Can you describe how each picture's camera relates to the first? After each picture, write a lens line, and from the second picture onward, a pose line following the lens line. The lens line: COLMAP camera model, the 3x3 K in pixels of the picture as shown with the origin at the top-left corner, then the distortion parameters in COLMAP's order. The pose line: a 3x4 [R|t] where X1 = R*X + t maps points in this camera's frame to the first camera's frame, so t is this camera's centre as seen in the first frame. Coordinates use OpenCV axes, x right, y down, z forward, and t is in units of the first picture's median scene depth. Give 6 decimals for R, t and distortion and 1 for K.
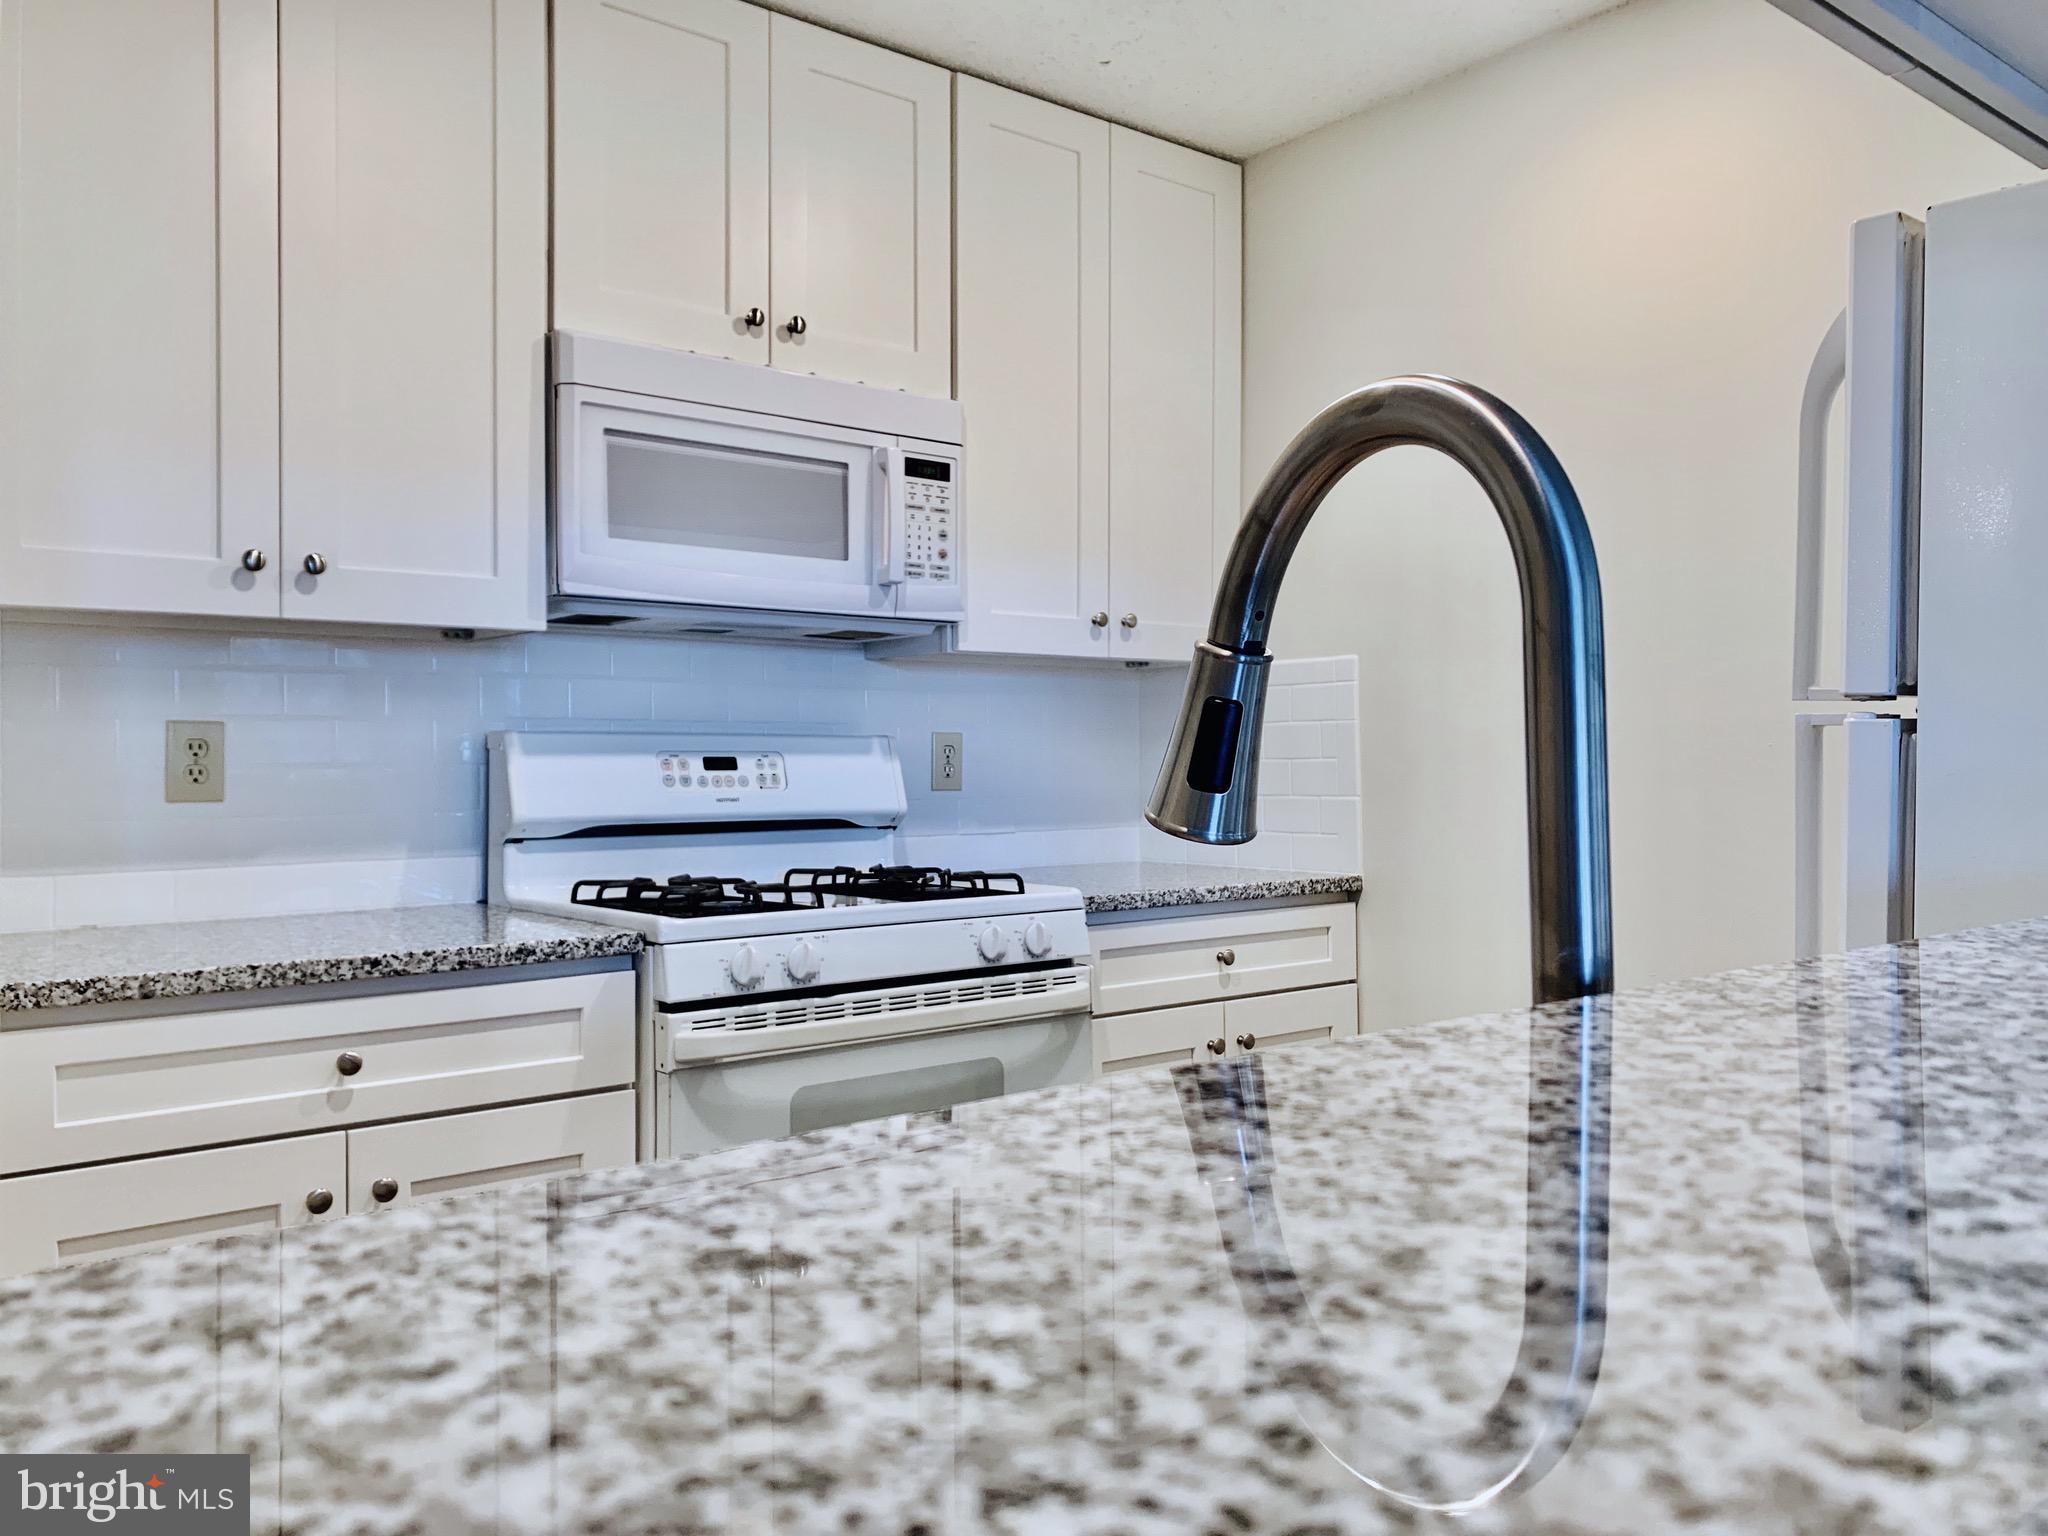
lens RADIAL K [[1568.0, 0, 1041.8], [0, 1568.0, 768.0], [0, 0, 1]] dist [0.047386, -0.044230]
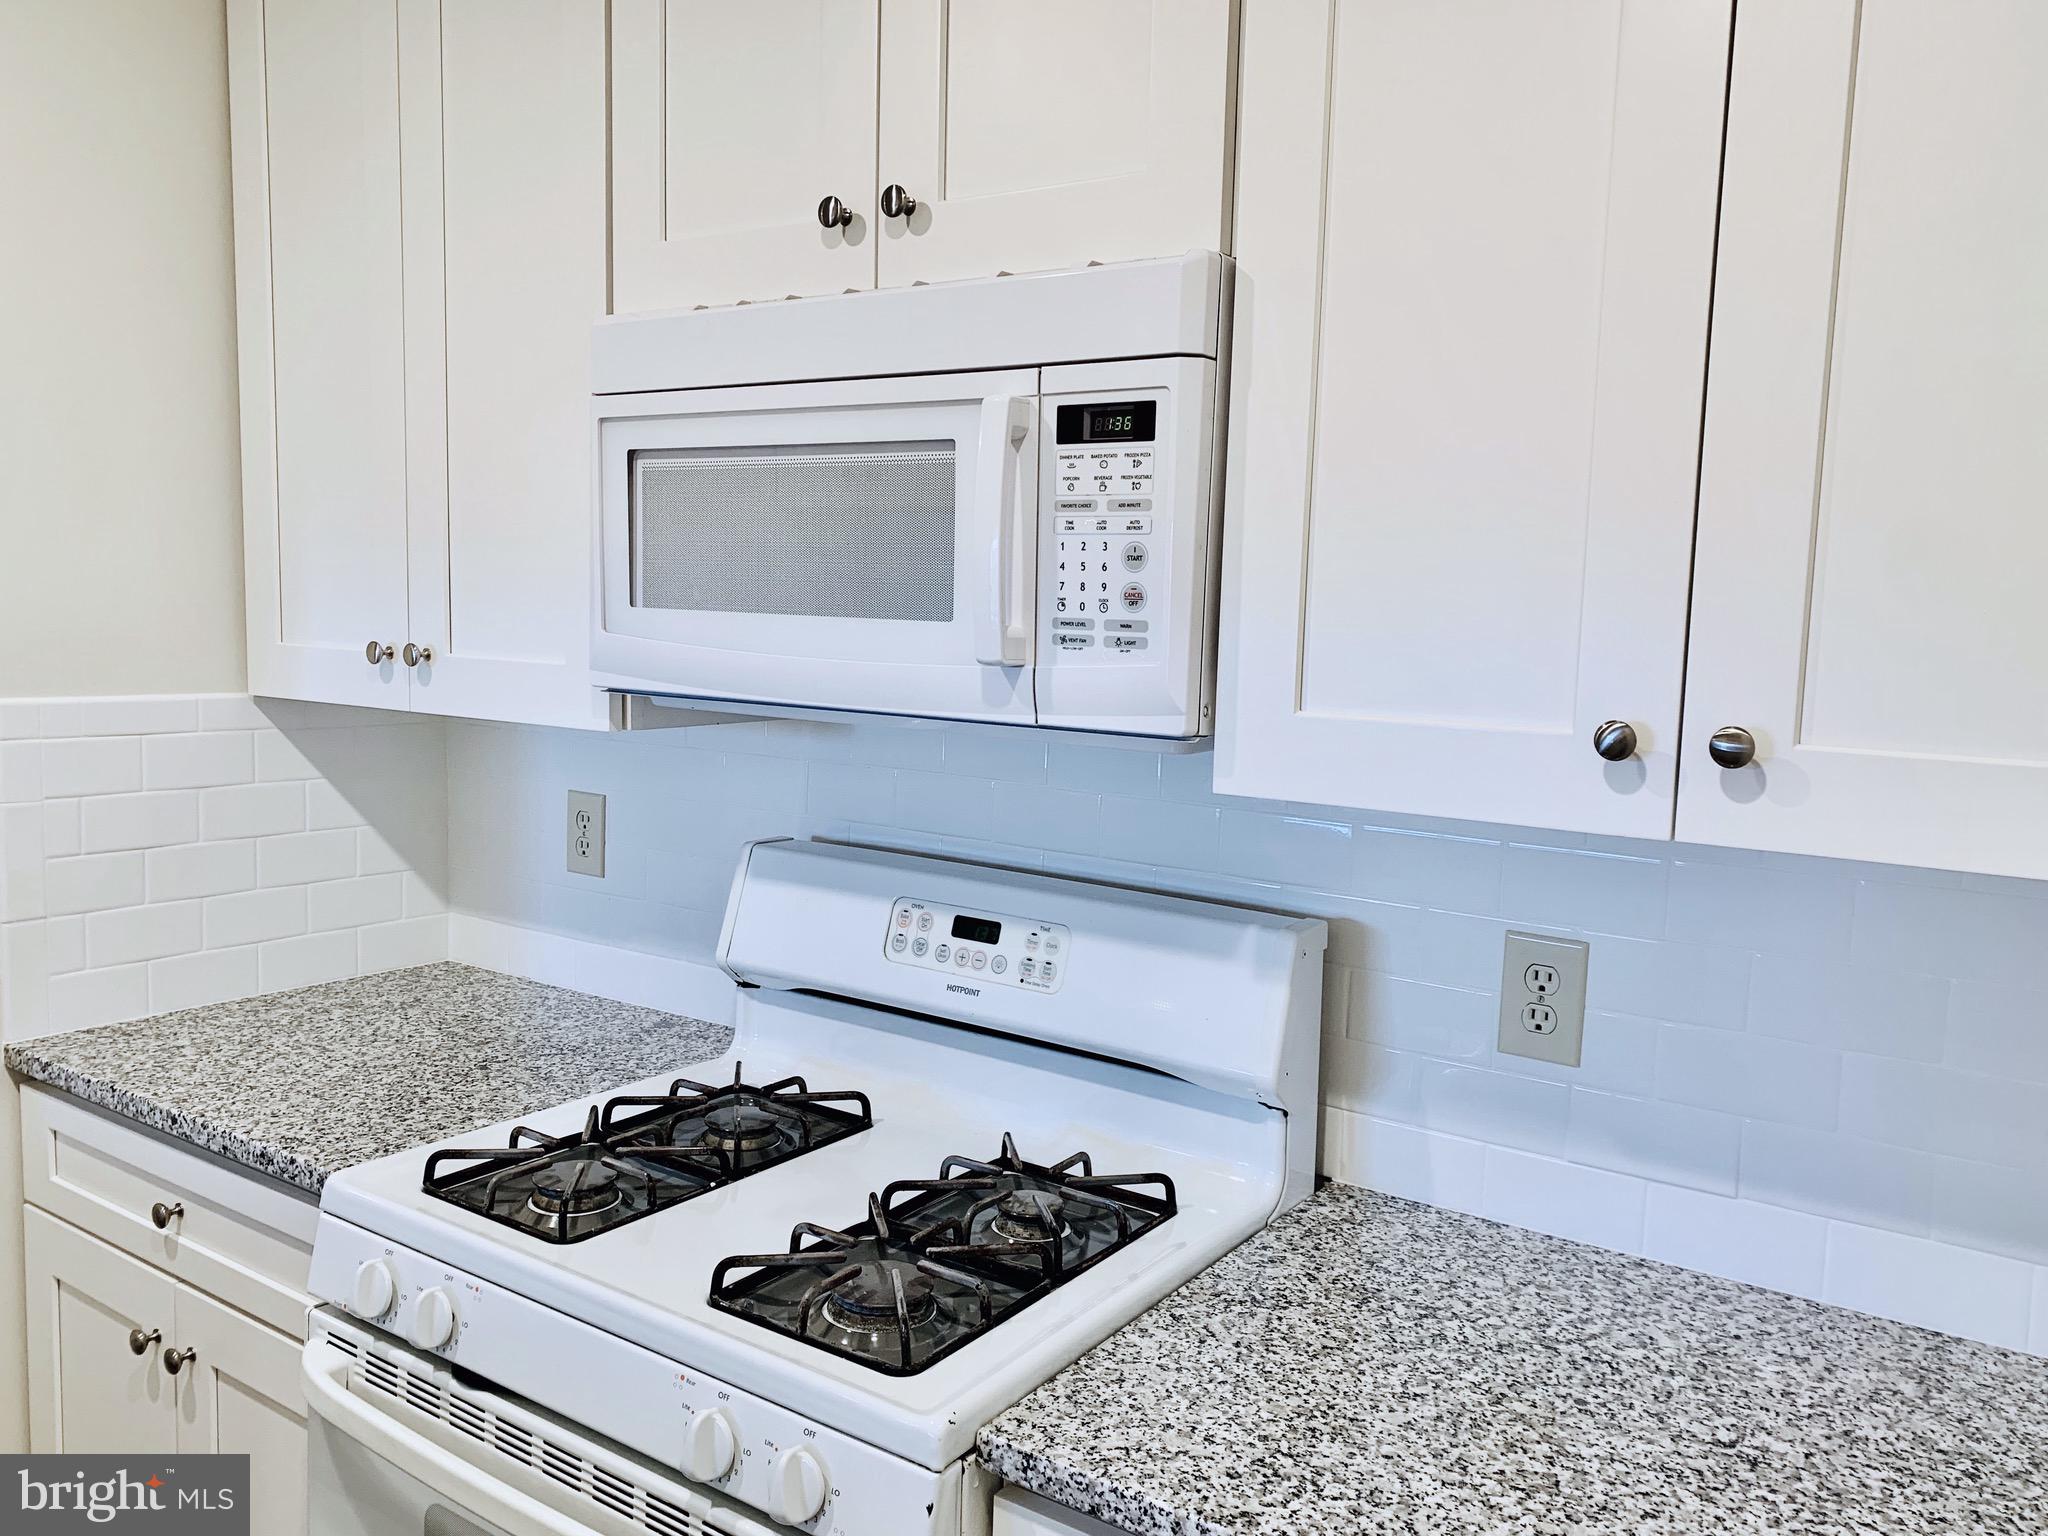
lens RADIAL K [[1568.0, 0, 1020.1], [0, 1568.0, 777.0], [0, 0, 1]] dist [0.047386, -0.044230]
pose [[0.282235, 0.122210, -0.951529, 0.434147], [-0.036417, 0.992503, 0.116671, -0.152416], [0.958654, 0.001723, 0.284570, 0.929294]]
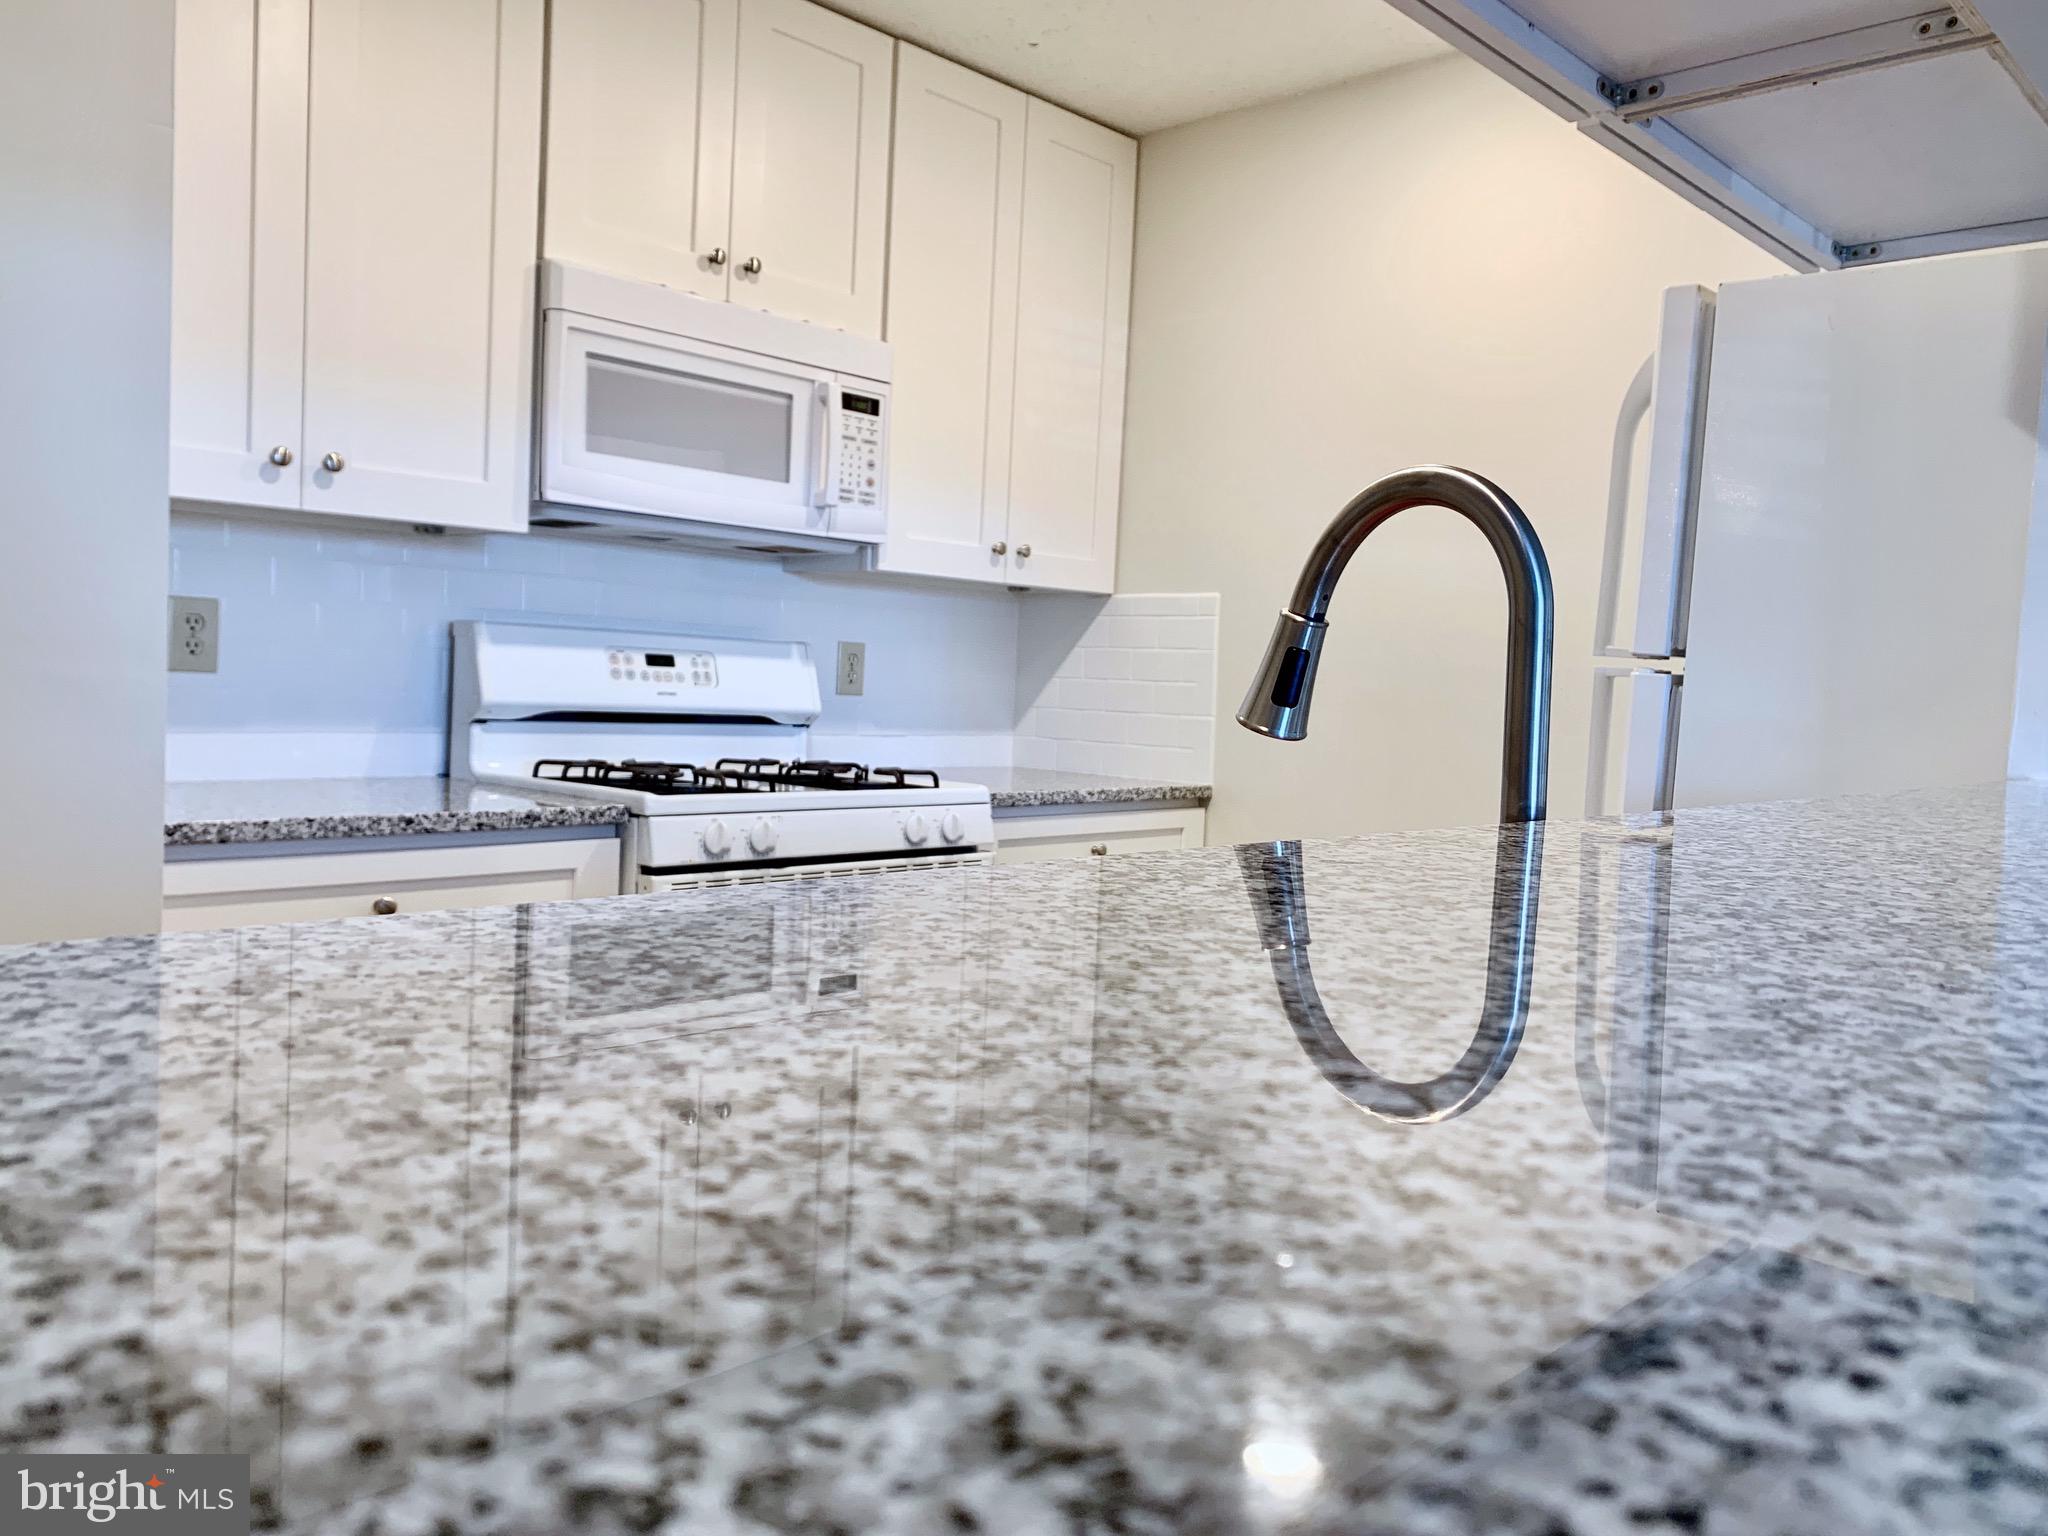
lens RADIAL K [[1568.0, 0, 1036.3], [0, 1568.0, 775.8], [0, 0, 1]] dist [0.047386, -0.044230]
pose [[0.990463, 0.040229, 0.131777, -0.094734], [-0.048223, 0.997149, 0.058044, 0.001421], [-0.129066, -0.063845, 0.989579, -0.148050]]
